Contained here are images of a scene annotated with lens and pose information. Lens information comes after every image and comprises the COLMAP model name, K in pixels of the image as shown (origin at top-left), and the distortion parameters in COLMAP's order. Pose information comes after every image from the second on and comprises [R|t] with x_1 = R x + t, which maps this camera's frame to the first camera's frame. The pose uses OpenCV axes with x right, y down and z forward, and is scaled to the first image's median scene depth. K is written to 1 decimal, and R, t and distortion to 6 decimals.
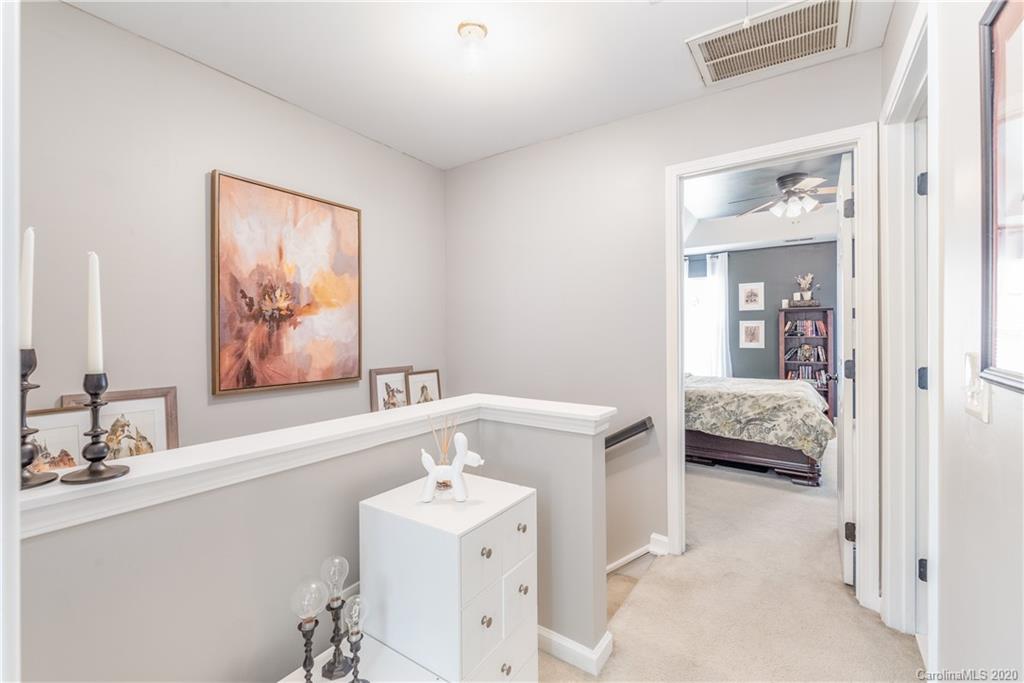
lens RADIAL K [[441.0, 0, 509.6], [0, 441.0, 336.7], [0, 0, 1]] dist [0.000165, 0.000007]
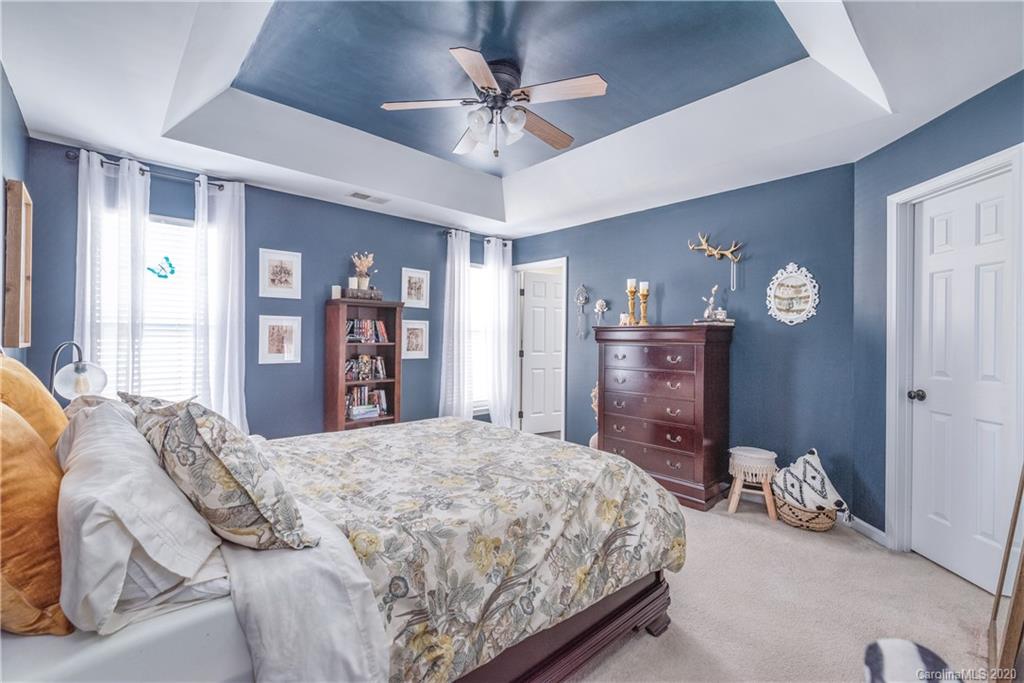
lens RADIAL K [[441.4, 0, 509.0], [0, 441.4, 336.9], [0, 0, 1]] dist [-0.003049, -0.000130]
pose [[0.239056, 0.007439, 0.970977, 0.057773], [-0.003514, 0.999971, -0.006796, -0.006045], [-0.970999, -0.001788, 0.239075, 0.572757]]
